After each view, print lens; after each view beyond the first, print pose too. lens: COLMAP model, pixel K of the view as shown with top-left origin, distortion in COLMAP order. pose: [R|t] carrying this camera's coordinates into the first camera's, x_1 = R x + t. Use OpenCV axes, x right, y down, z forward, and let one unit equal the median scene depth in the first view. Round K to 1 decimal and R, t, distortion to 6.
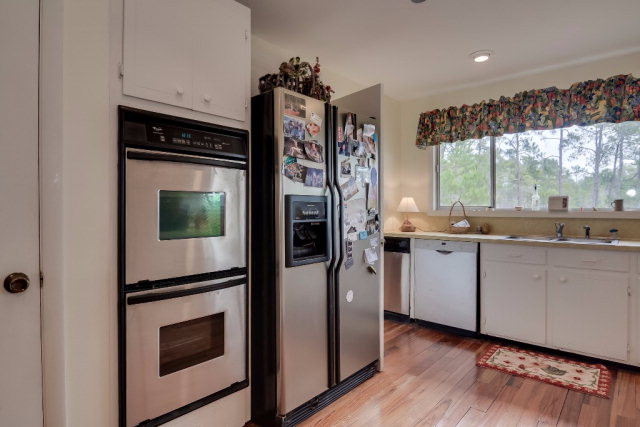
lens RADIAL K [[347.9, 0, 323.6], [0, 347.9, 209.8], [0, 0, 1]] dist [-0.013414, -0.004286]
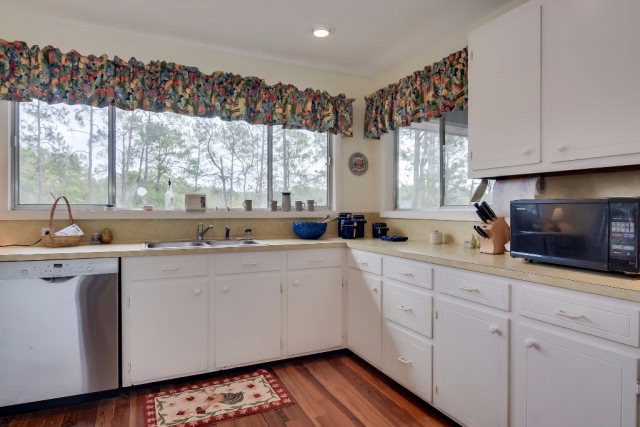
lens RADIAL K [[375.2, 0, 320.9], [0, 375.2, 211.2], [0, 0, 1]] dist [-0.020232, -0.001734]
pose [[0.386912, -0.003847, 0.922109, -0.085904], [-0.001599, 0.999987, 0.004842, -0.001384], [-0.922115, -0.003348, 0.386900, 0.382432]]
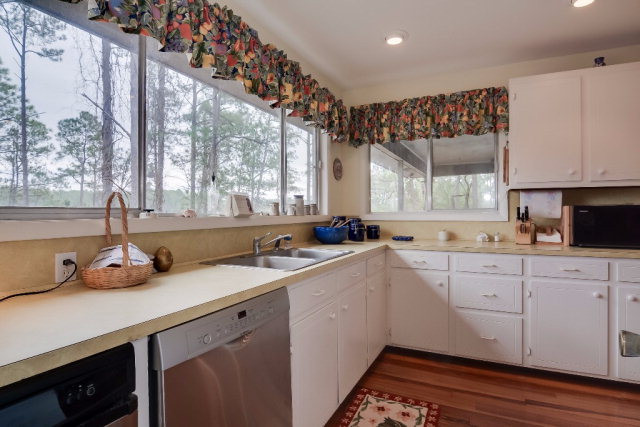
lens RADIAL K [[347.9, 0, 303.3], [0, 347.9, 211.9], [0, 0, 1]] dist [-0.013414, -0.004286]
pose [[-0.275820, 0.002962, 0.961205, -0.008205], [0.006116, 0.999980, -0.001326, -0.005182], [-0.961190, 0.005513, -0.275832, 1.213399]]
